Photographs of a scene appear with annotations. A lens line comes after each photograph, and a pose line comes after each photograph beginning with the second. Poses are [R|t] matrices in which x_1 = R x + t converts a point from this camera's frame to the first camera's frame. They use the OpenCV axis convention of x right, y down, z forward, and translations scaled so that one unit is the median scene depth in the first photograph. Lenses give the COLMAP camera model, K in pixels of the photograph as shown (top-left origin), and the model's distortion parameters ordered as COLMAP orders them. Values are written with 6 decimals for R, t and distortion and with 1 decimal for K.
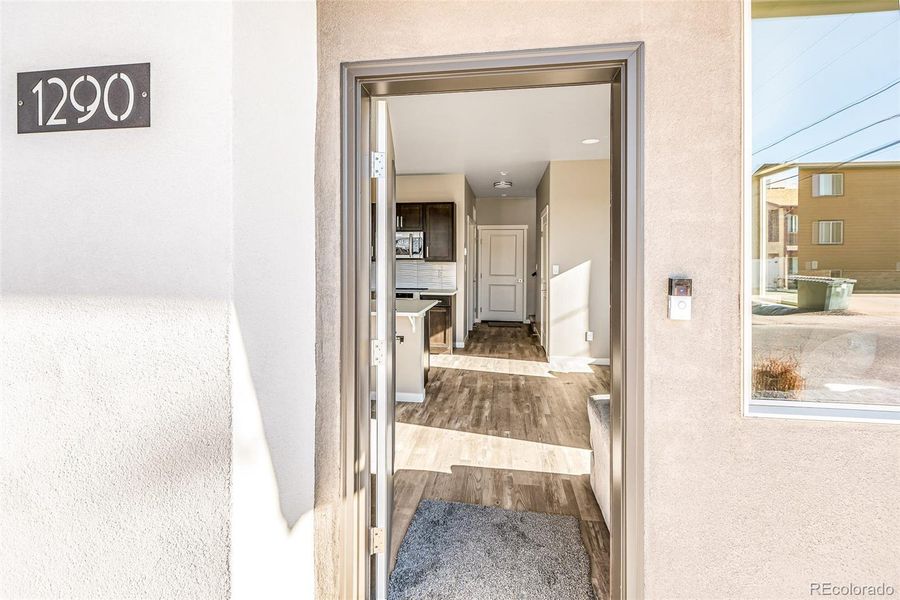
lens RADIAL K [[417.1, 0, 450.2], [0, 417.1, 258.2], [0, 0, 1]] dist [-0.000279, -0.000001]
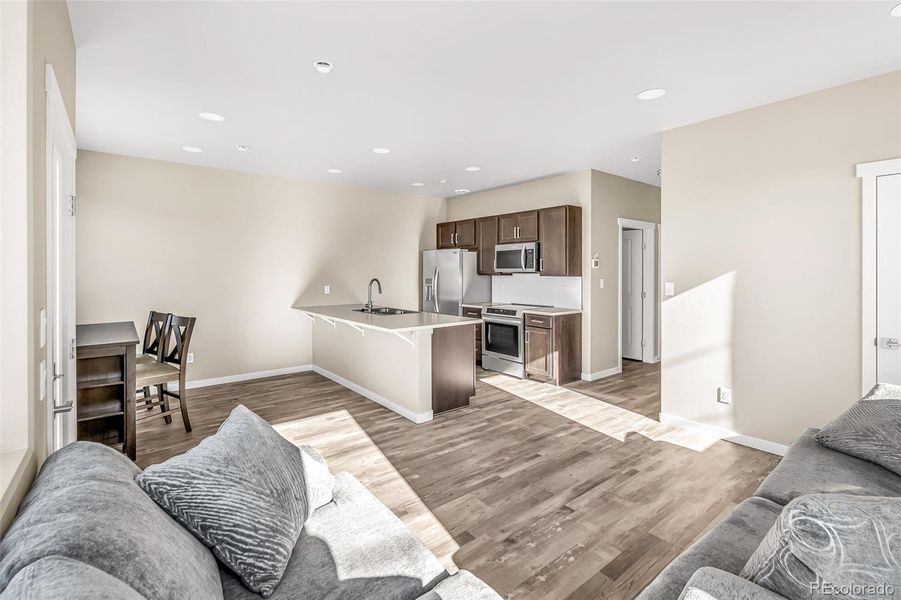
lens RADIAL K [[418.4, 0, 448.1], [0, 418.4, 266.3], [0, 0, 1]] dist [-0.001568, -0.000465]
pose [[0.717450, -0.014317, -0.696463, 0.472359], [0.007143, 0.999887, -0.013196, -0.001636], [0.696573, 0.004492, 0.717471, 0.255187]]
